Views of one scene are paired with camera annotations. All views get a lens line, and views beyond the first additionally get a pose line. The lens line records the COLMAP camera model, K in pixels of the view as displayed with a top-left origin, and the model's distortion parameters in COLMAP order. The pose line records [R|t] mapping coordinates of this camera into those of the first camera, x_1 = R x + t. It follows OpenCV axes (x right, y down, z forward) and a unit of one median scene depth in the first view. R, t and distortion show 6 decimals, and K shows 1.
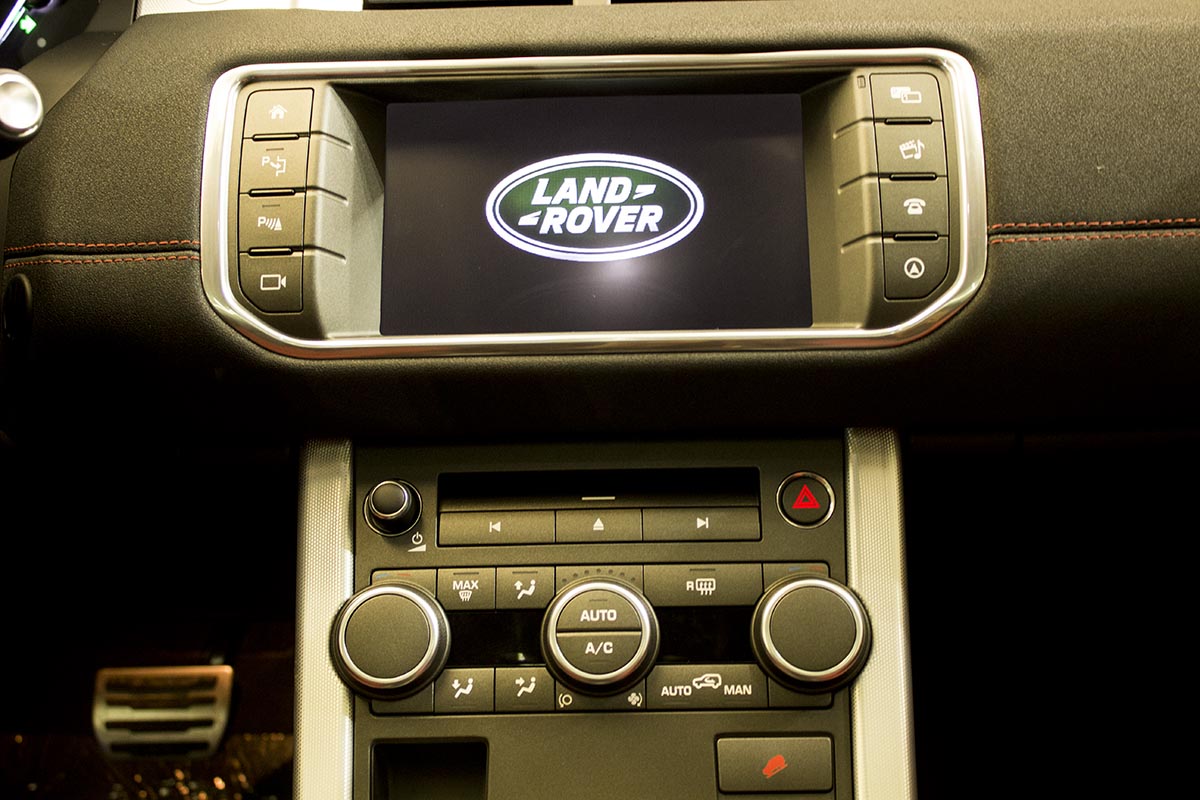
lens RADIAL K [[1535.4, 0, 600.0], [0, 1535.4, 400.0], [0, 0, 1]] dist [-0.014527, -0.024200]
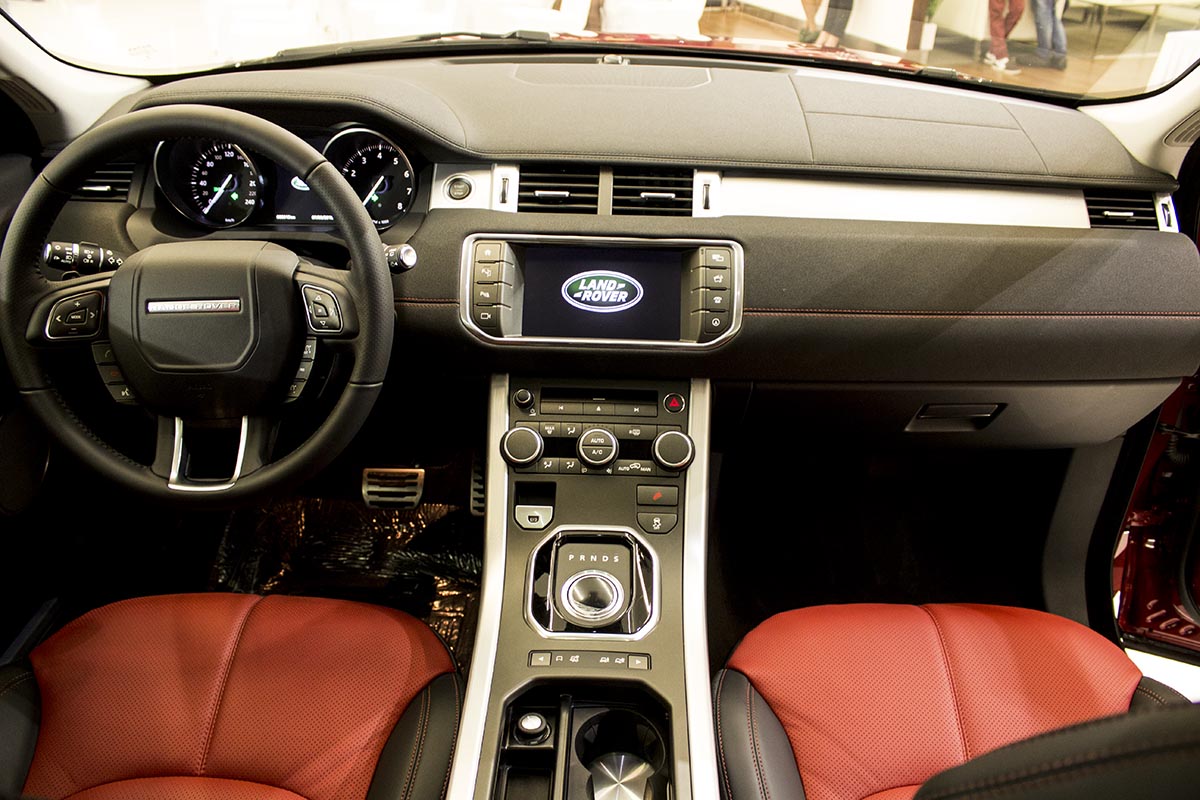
lens RADIAL K [[994.5, 0, 600.0], [0, 994.5, 400.0], [0, 0, 1]] dist [-0.000428, -0.000100]
pose [[0.998850, 0.045529, 0.015041, -0.026285], [-0.046339, 0.997194, 0.058793, -0.039887], [-0.012322, -0.059422, 0.998157, -0.784248]]
